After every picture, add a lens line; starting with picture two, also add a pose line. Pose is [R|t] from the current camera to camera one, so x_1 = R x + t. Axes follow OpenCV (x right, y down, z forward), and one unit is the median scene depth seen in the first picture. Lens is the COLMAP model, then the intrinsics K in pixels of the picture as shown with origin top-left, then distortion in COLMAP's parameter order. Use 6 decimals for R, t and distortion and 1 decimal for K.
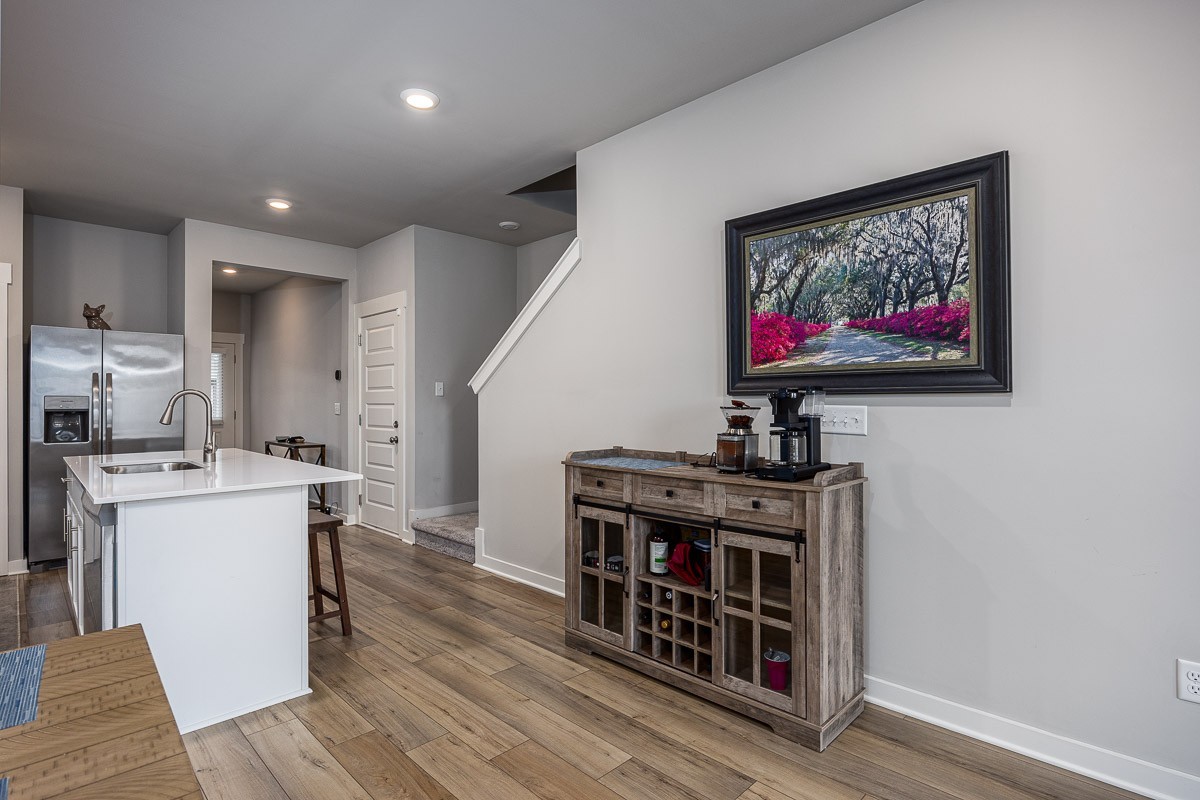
lens RADIAL K [[577.0, 0, 597.0], [0, 577.0, 400.9], [0, 0, 1]] dist [-0.000582, -0.000110]
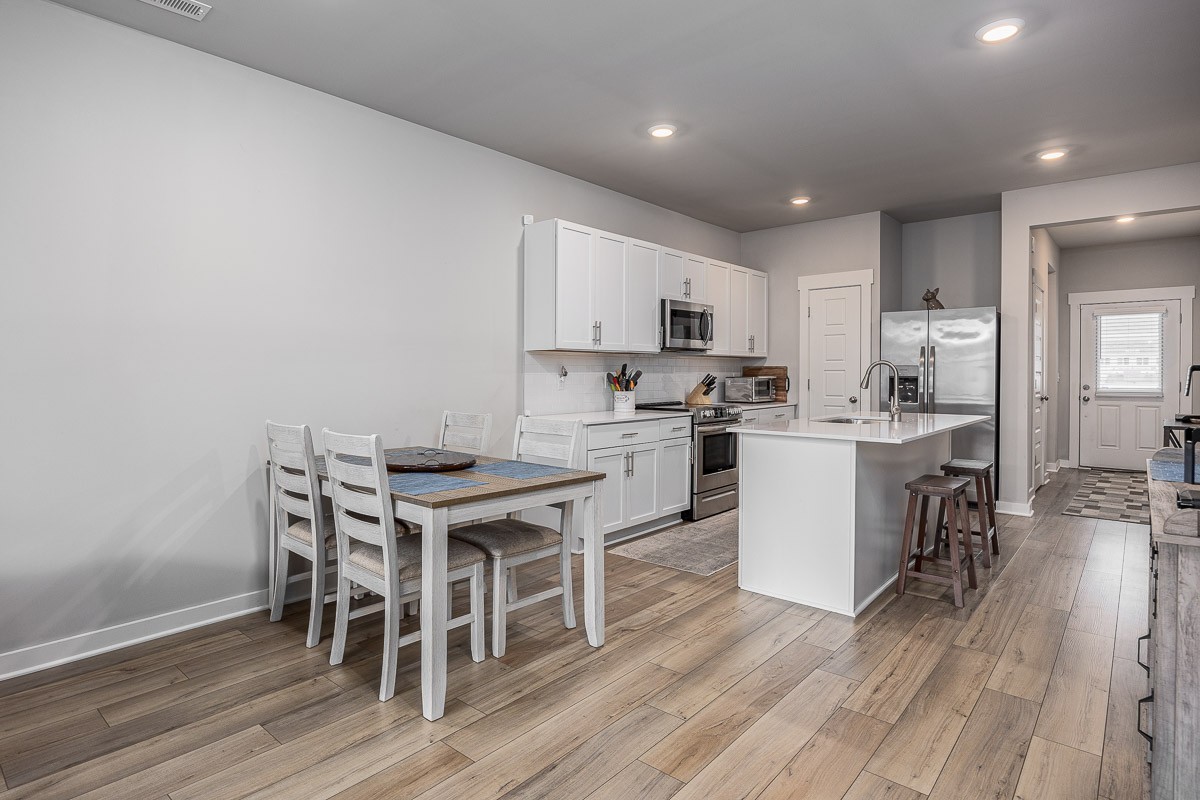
lens RADIAL K [[655.4, 0, 596.9], [0, 655.4, 391.6], [0, 0, 1]] dist [0.000377, -0.000001]
pose [[0.085549, 0.029955, -0.995884, 0.438437], [0.002045, 0.999541, 0.030240, 0.003061], [0.996332, -0.004623, 0.085448, 0.207791]]
